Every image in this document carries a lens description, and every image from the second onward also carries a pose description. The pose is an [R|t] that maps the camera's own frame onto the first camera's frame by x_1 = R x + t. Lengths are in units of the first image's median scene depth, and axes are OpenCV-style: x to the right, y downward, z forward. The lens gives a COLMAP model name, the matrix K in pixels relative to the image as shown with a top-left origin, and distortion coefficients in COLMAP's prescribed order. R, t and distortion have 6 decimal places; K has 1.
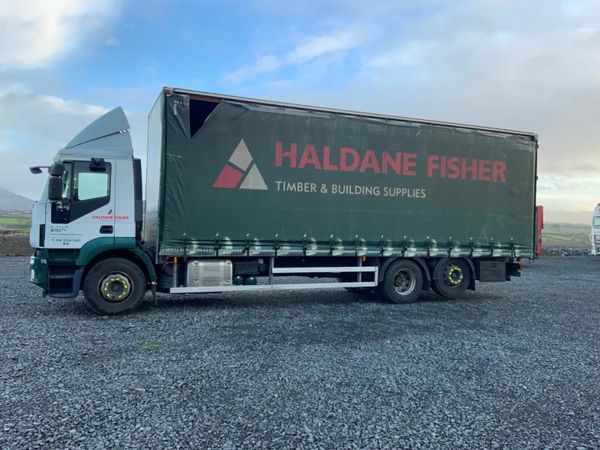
lens RADIAL K [[501.7, 0, 300.0], [0, 501.7, 225.0], [0, 0, 1]] dist [0.116282, -0.235624]
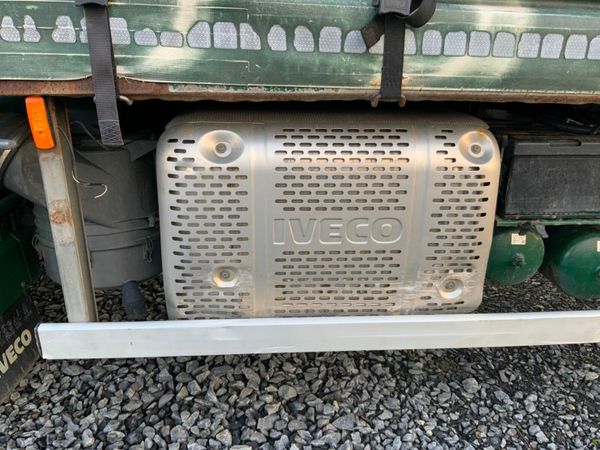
lens RADIAL K [[501.7, 0, 300.0], [0, 501.7, 225.0], [0, 0, 1]] dist [0.116282, -0.235624]
pose [[0.955389, 0.099301, -0.278156, -0.147644], [0.001300, 0.940362, 0.340172, 0.049977], [0.295347, -0.325359, 0.898283, 0.871820]]
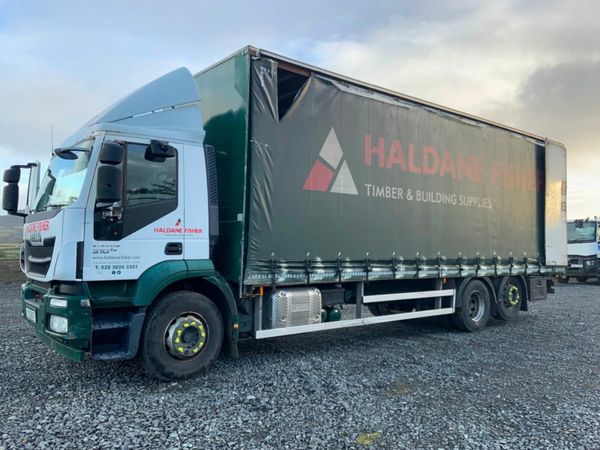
lens RADIAL K [[501.7, 0, 300.0], [0, 501.7, 225.0], [0, 0, 1]] dist [0.116282, -0.235624]
pose [[0.953811, -0.001930, 0.300402, -0.391478], [0.014285, 0.999140, -0.038936, 0.005399], [-0.300069, 0.041428, 0.953018, 0.300664]]
